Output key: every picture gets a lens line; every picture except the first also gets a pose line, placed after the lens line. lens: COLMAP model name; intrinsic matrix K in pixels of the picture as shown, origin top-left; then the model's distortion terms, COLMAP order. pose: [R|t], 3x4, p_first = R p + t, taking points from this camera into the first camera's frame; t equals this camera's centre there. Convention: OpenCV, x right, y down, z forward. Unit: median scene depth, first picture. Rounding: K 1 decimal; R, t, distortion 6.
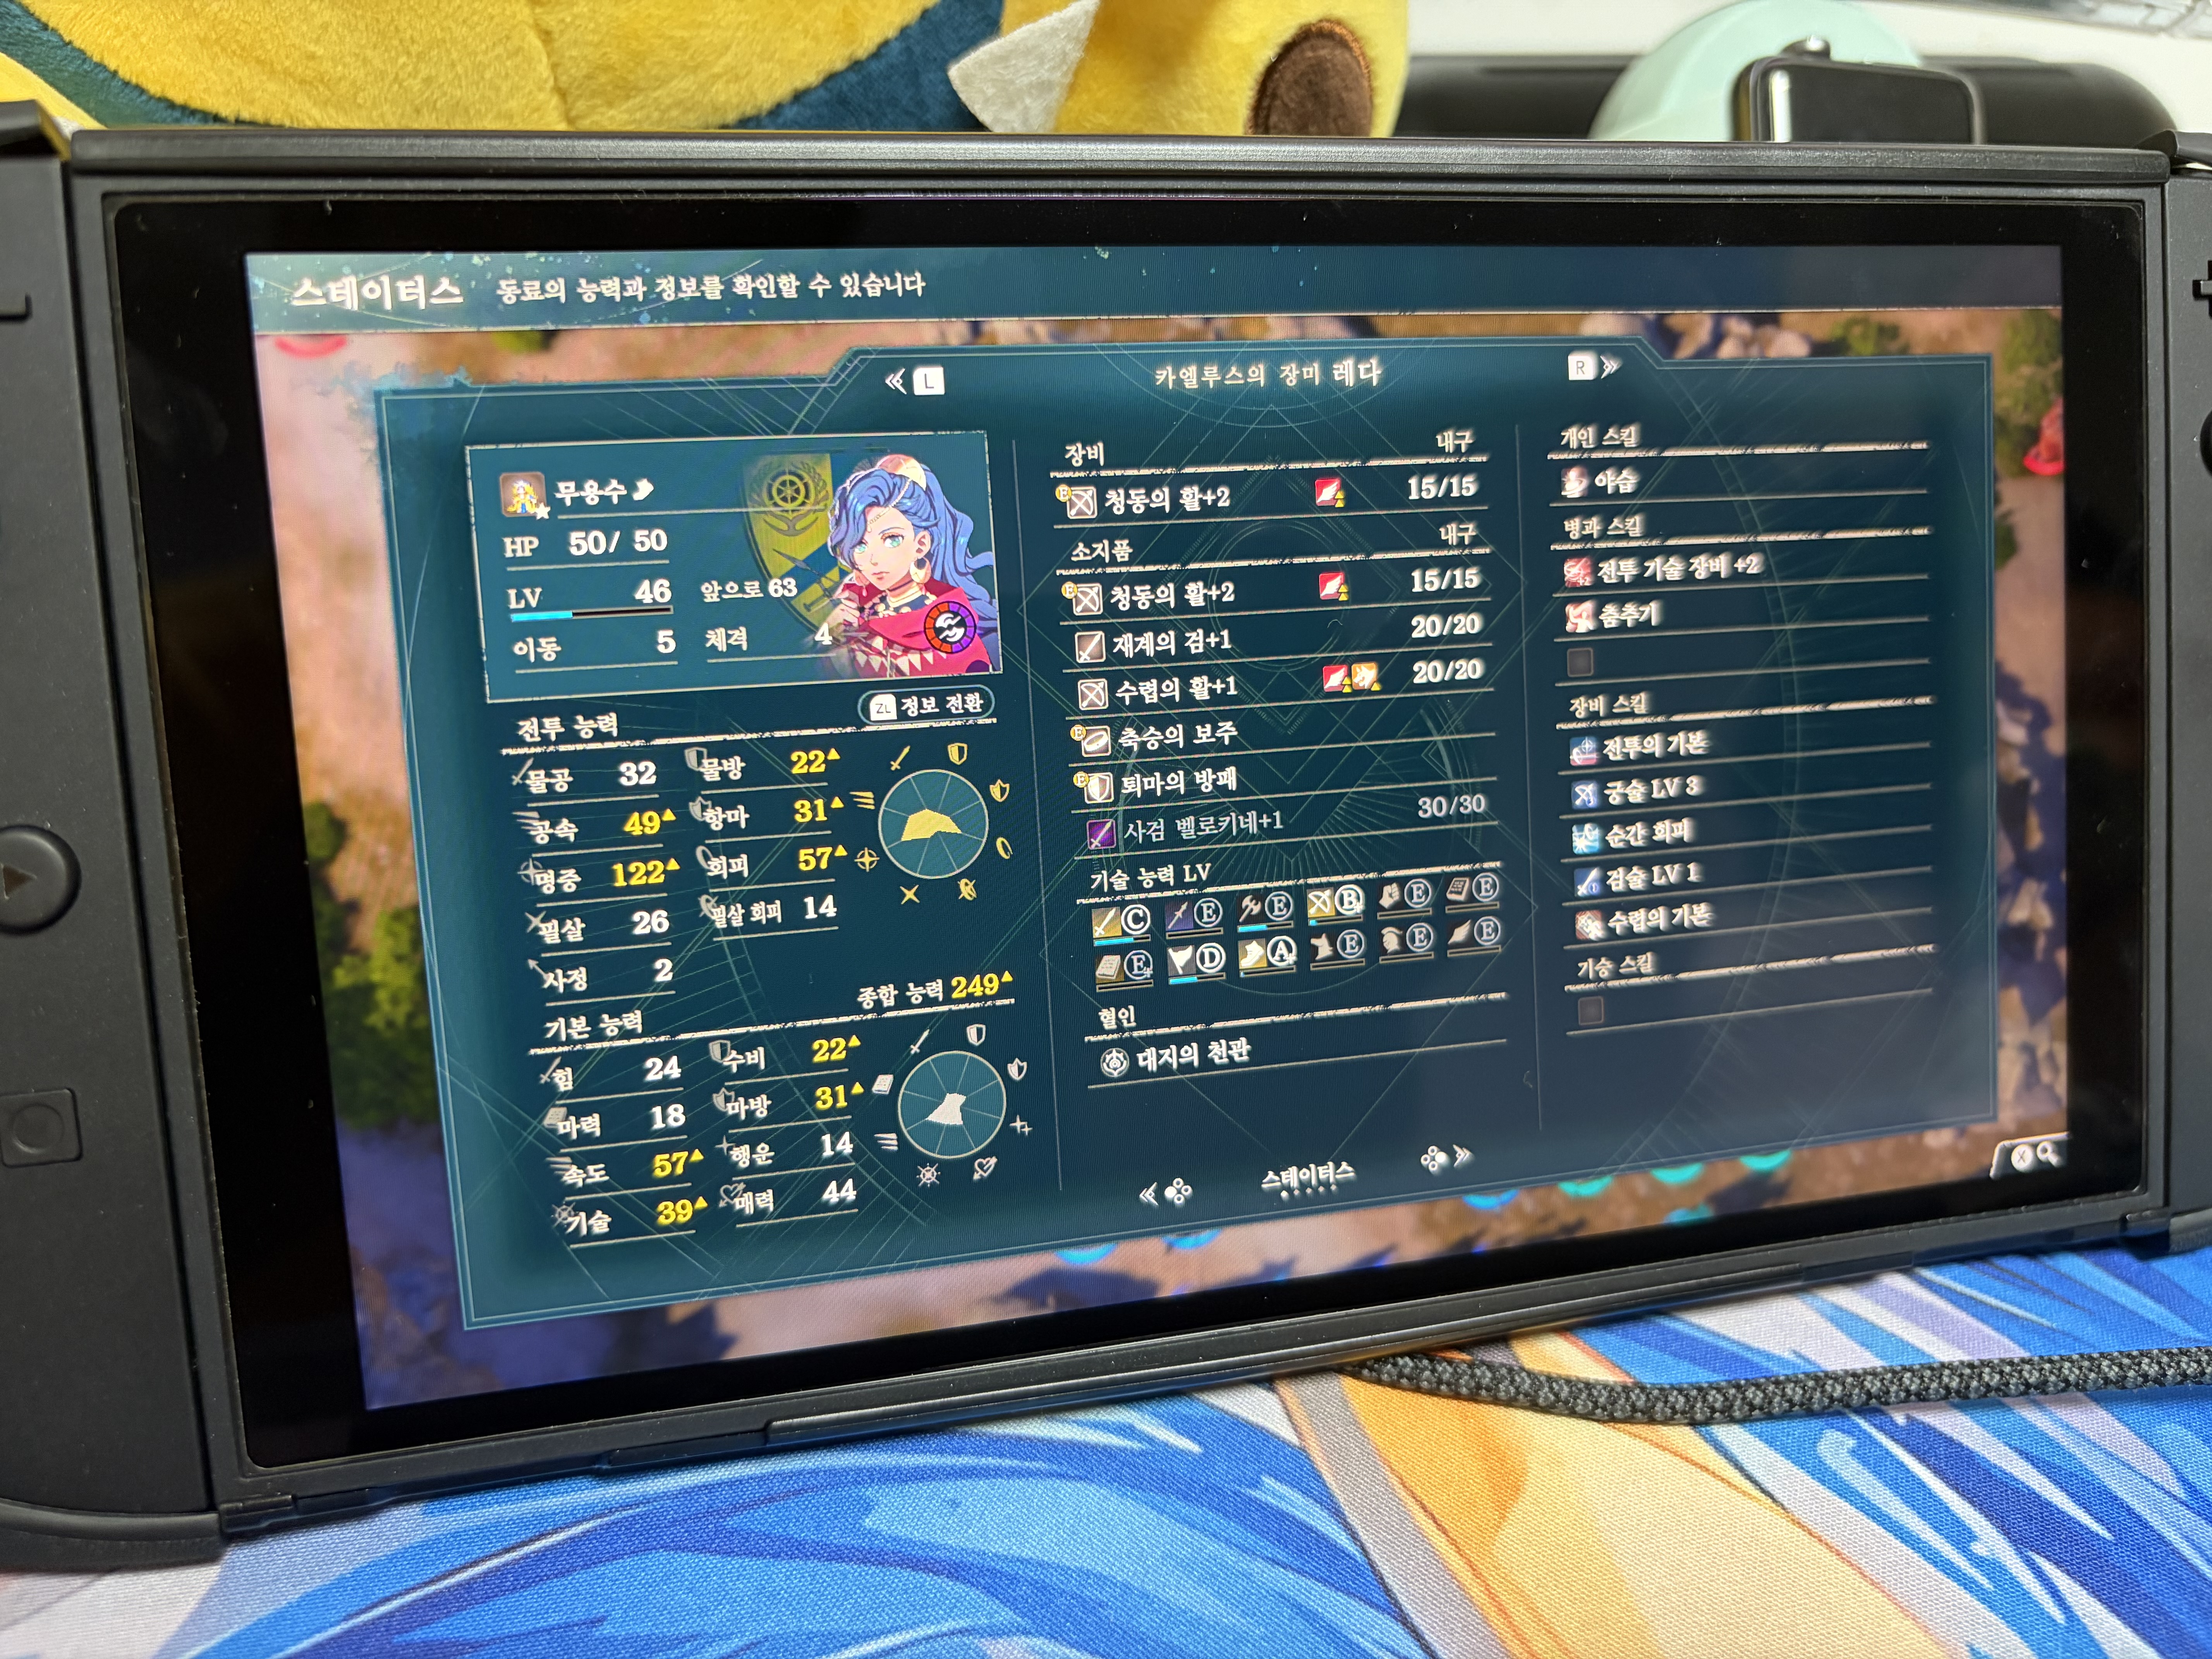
lens RADIAL K [[1707.3, 0, 1118.2], [0, 1707.3, 831.9], [0, 0, 1]] dist [-0.005533, -0.045606]
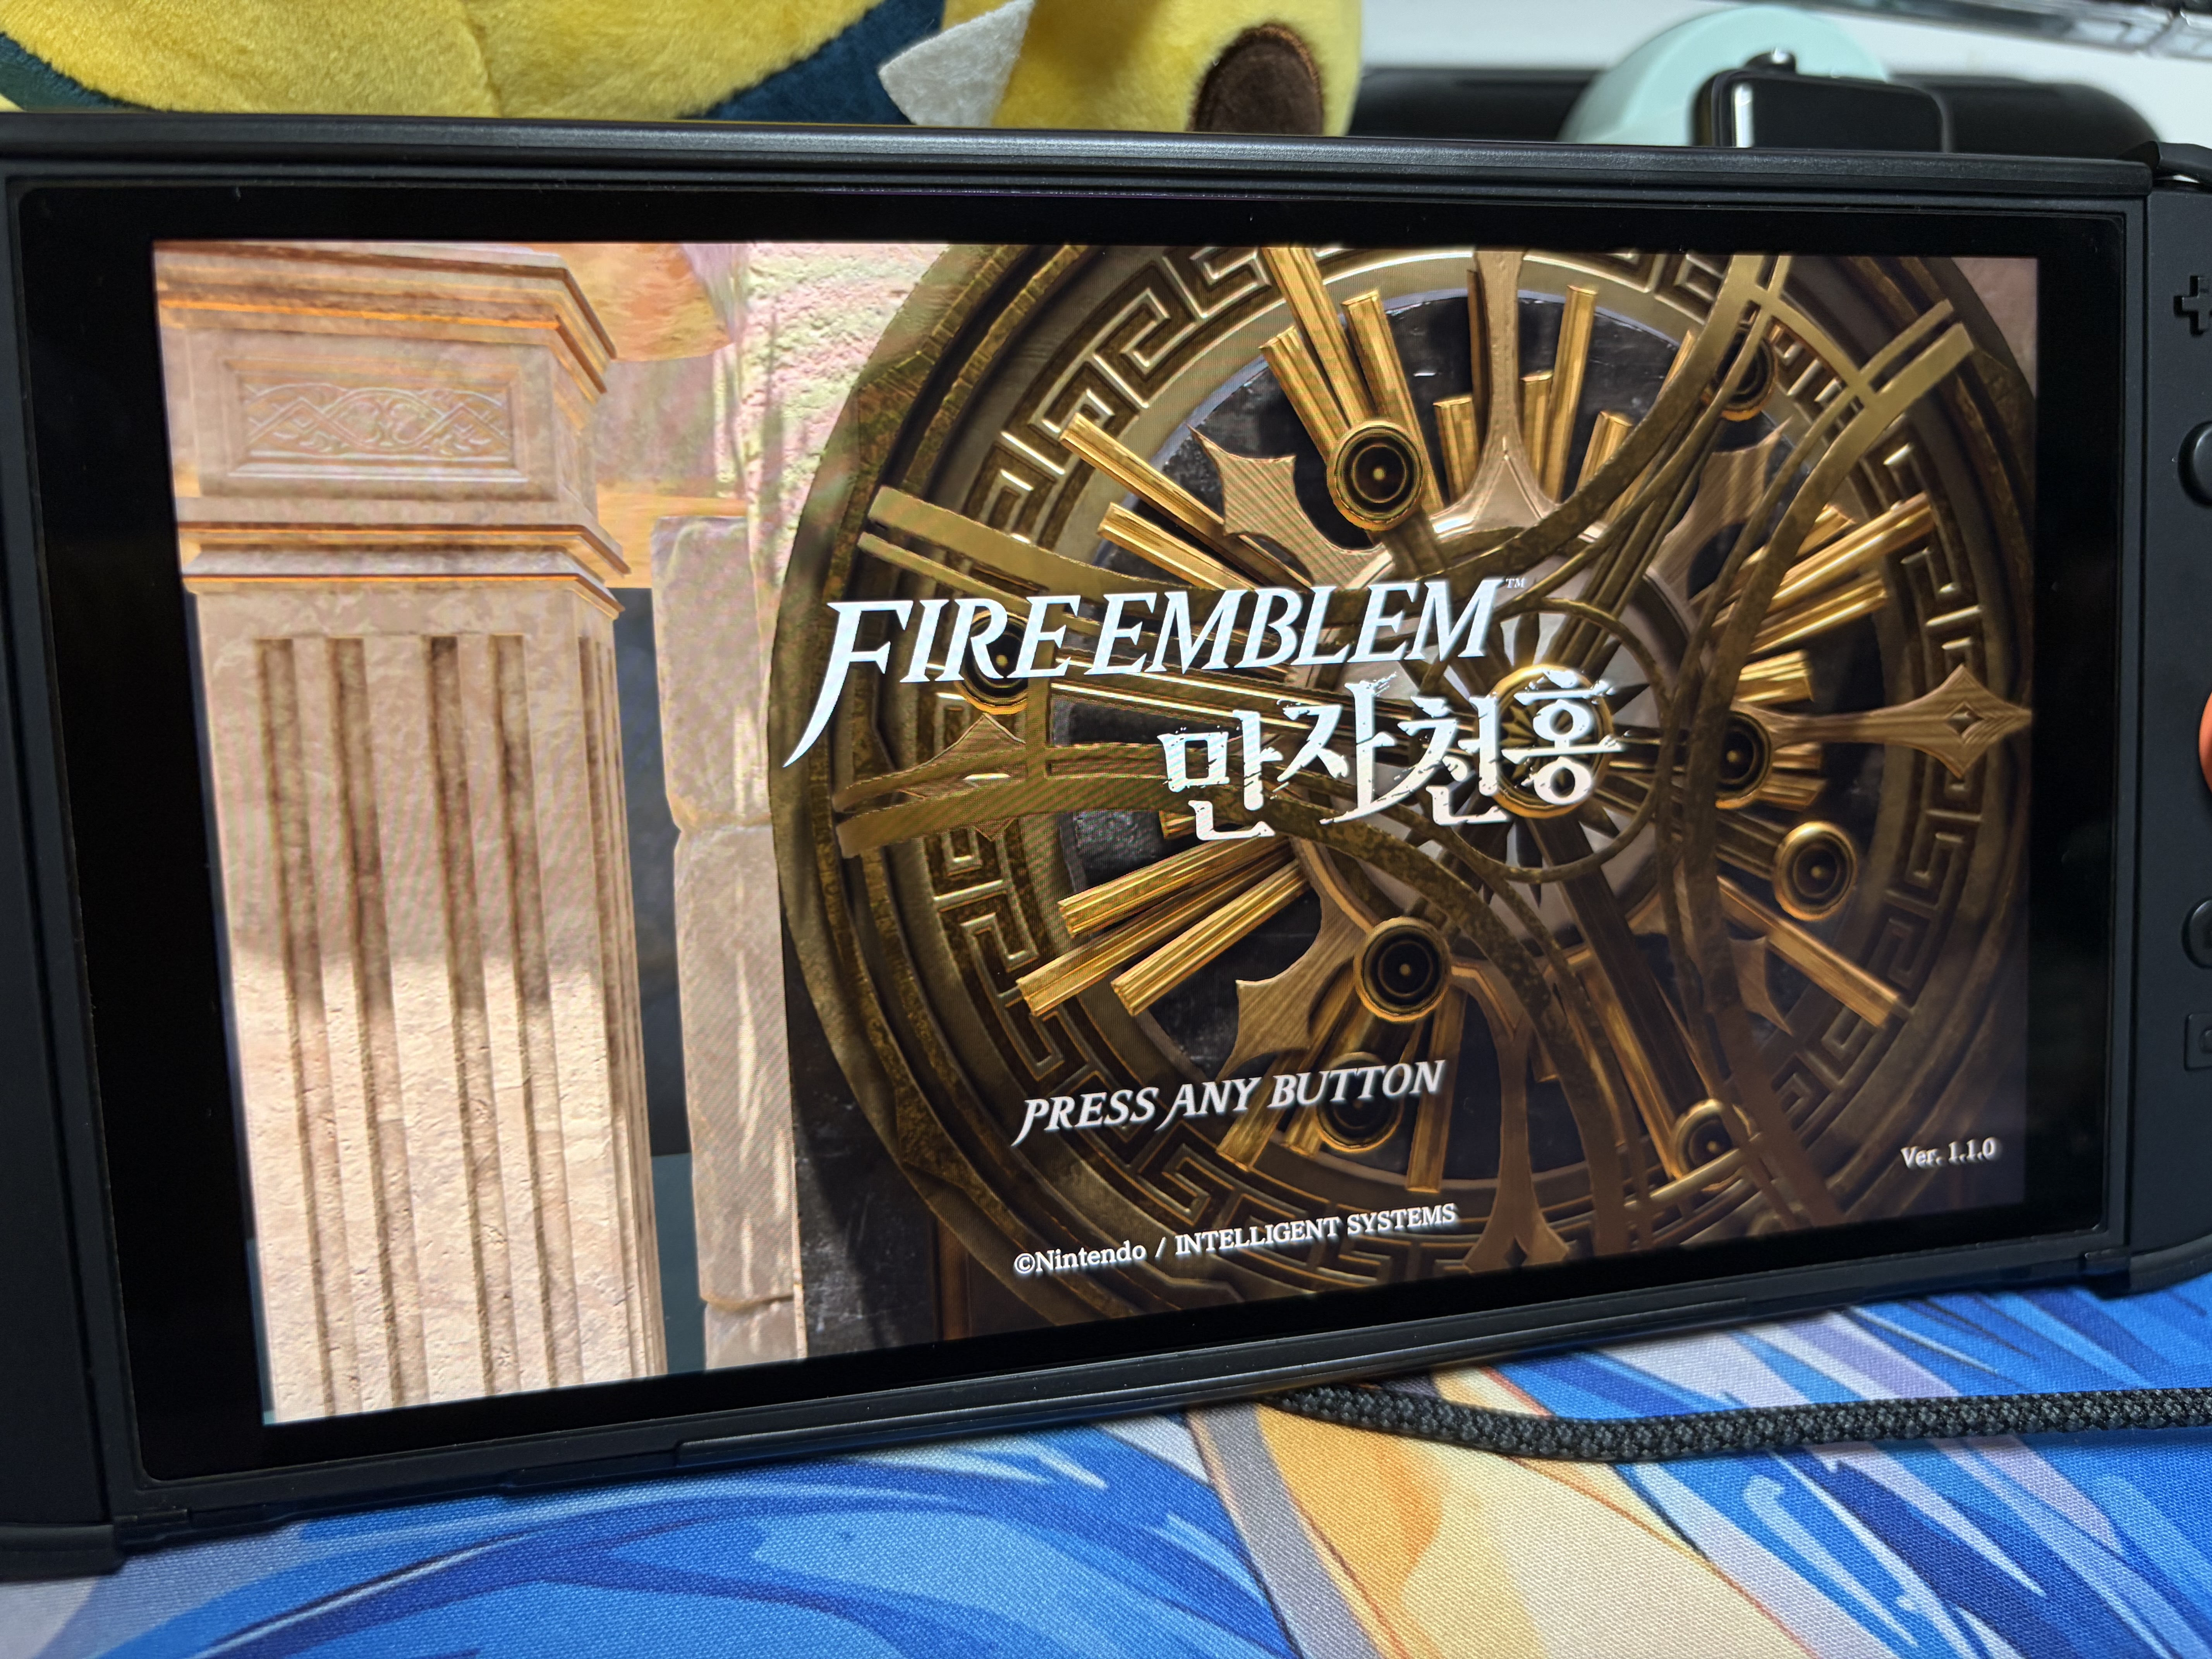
lens RADIAL K [[1707.3, 0, 1123.8], [0, 1707.3, 830.7], [0, 0, 1]] dist [-0.005533, -0.045606]
pose [[0.999877, 0.015286, -0.003610, 0.057184], [-0.015317, 0.999846, -0.008538, -0.002839], [0.003479, 0.008592, 0.999957, 0.025457]]
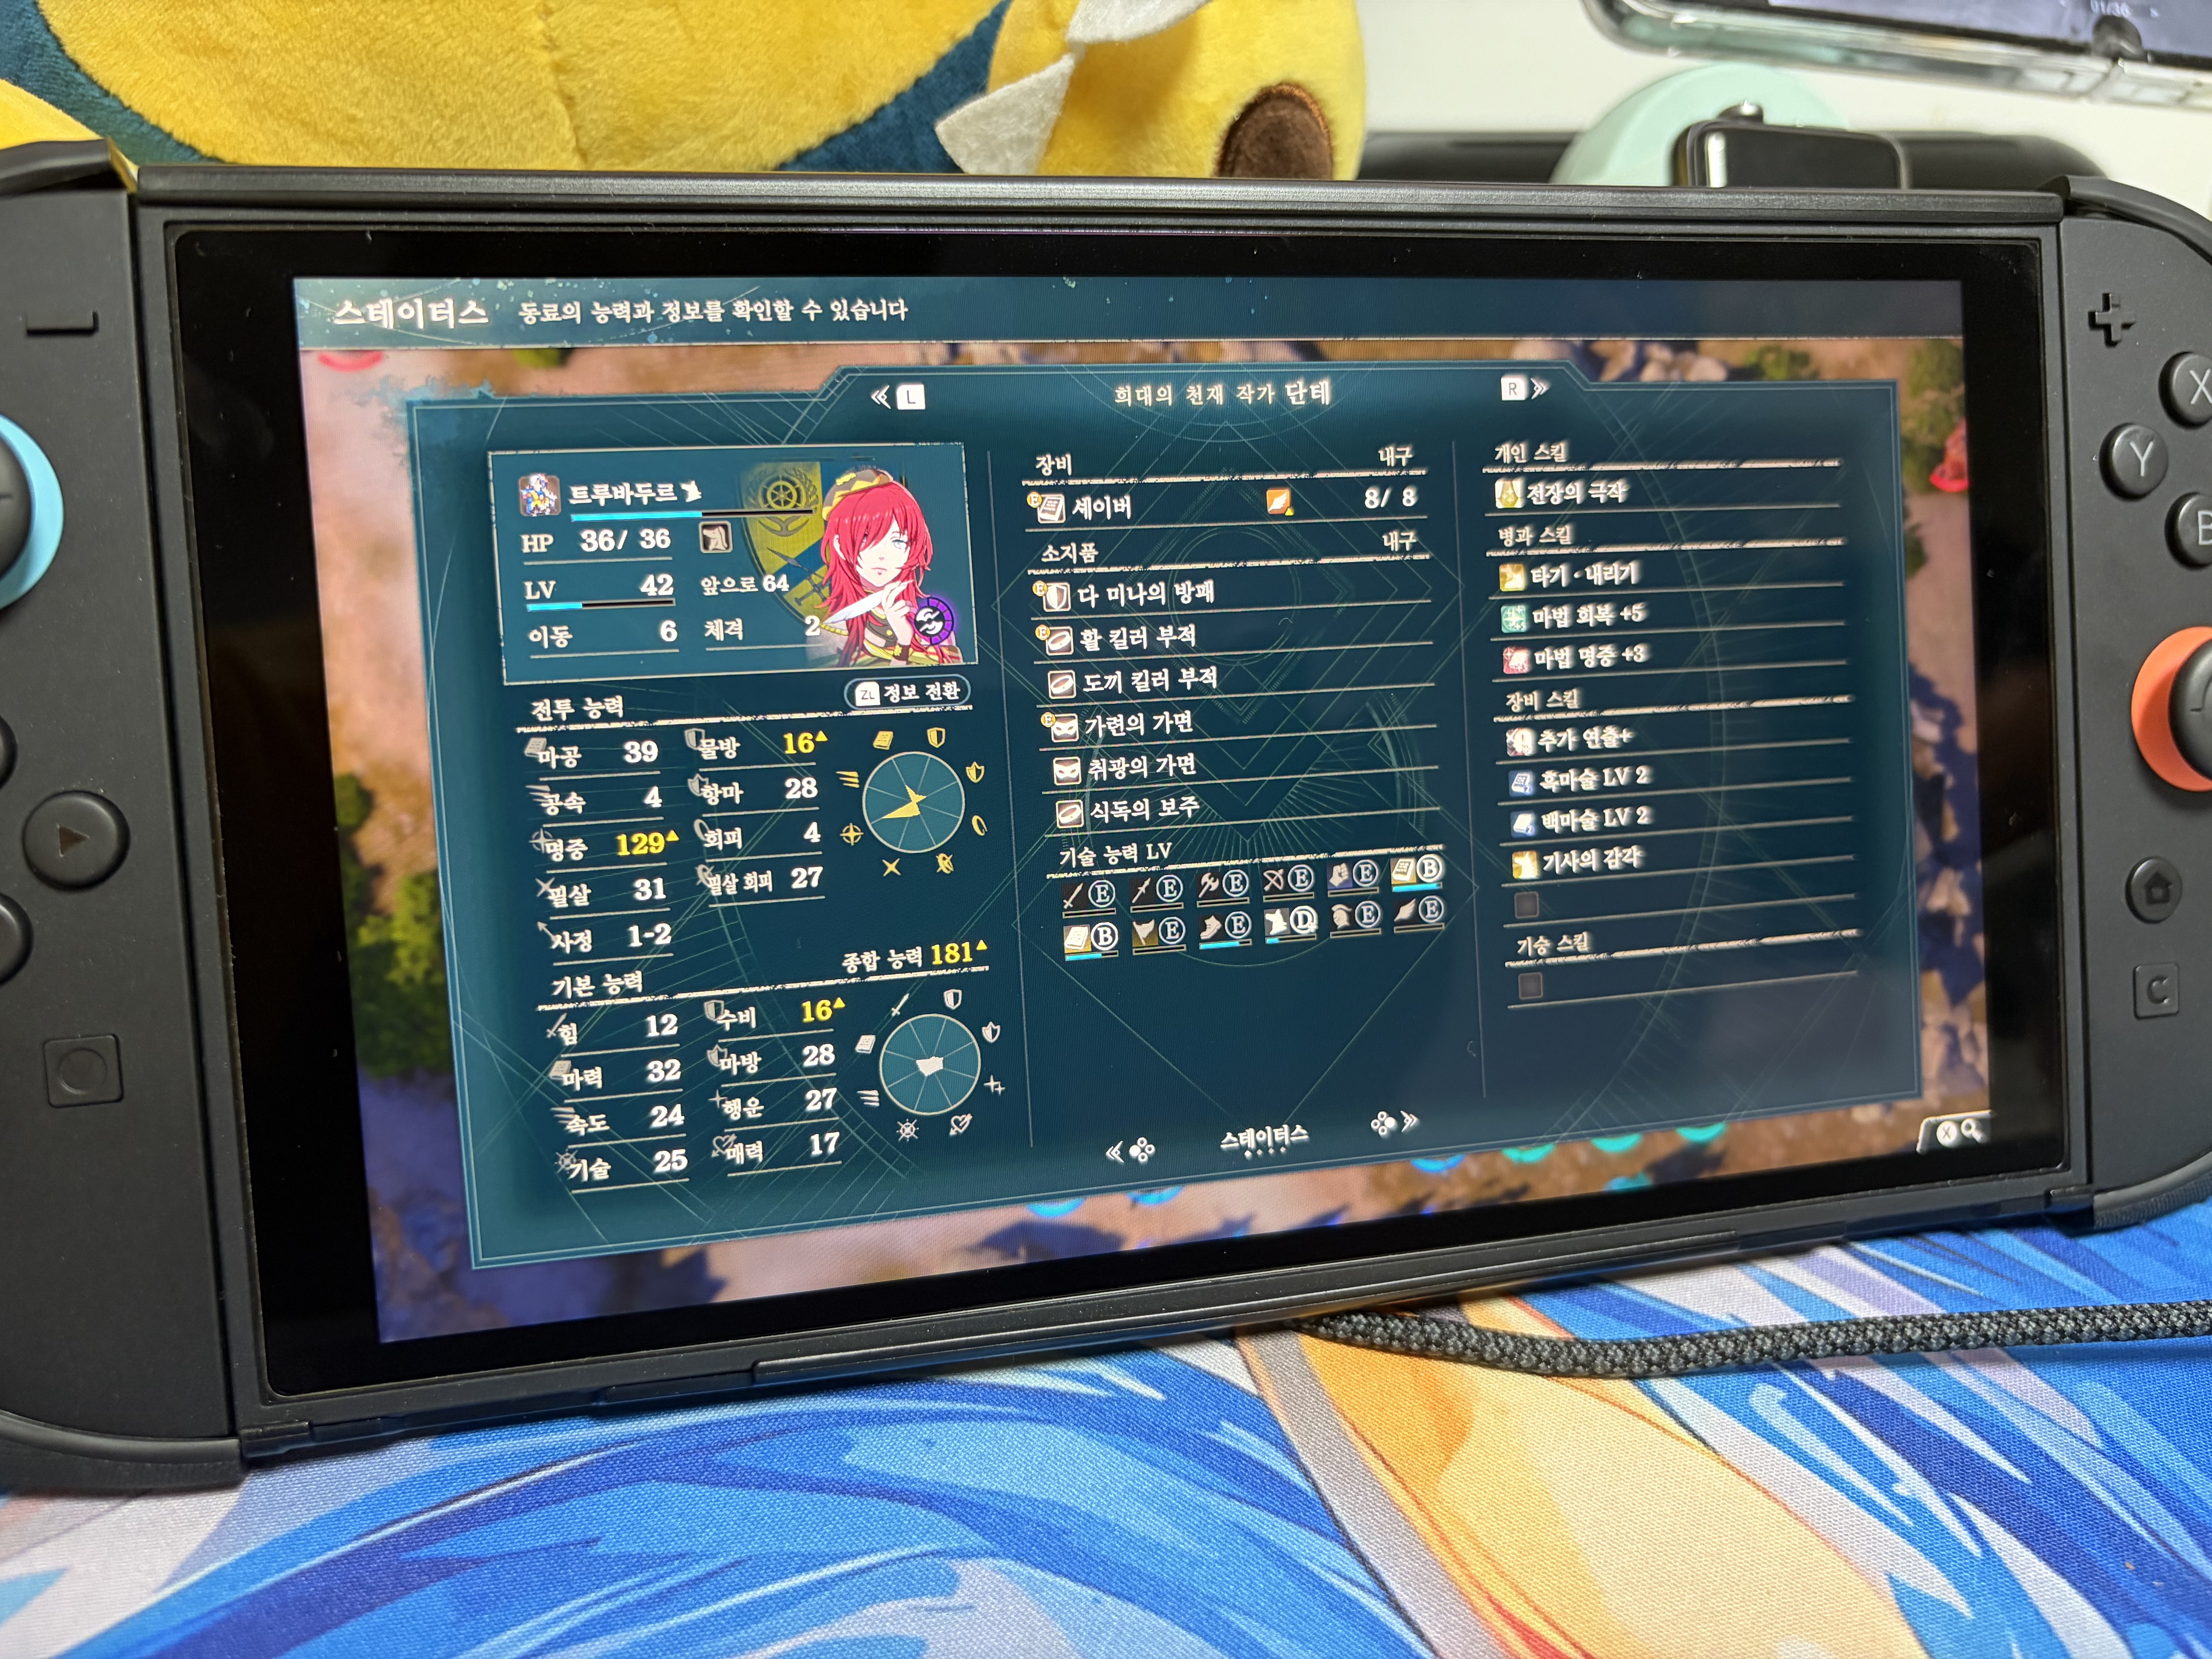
lens RADIAL K [[1707.3, 0, 1124.3], [0, 1707.3, 844.2], [0, 0, 1]] dist [-0.005533, -0.045606]
pose [[0.999982, -0.000208, -0.006070, 0.030746], [-0.000073, 0.998929, -0.046273, 0.069038], [0.006073, 0.046273, 0.998910, -0.076080]]
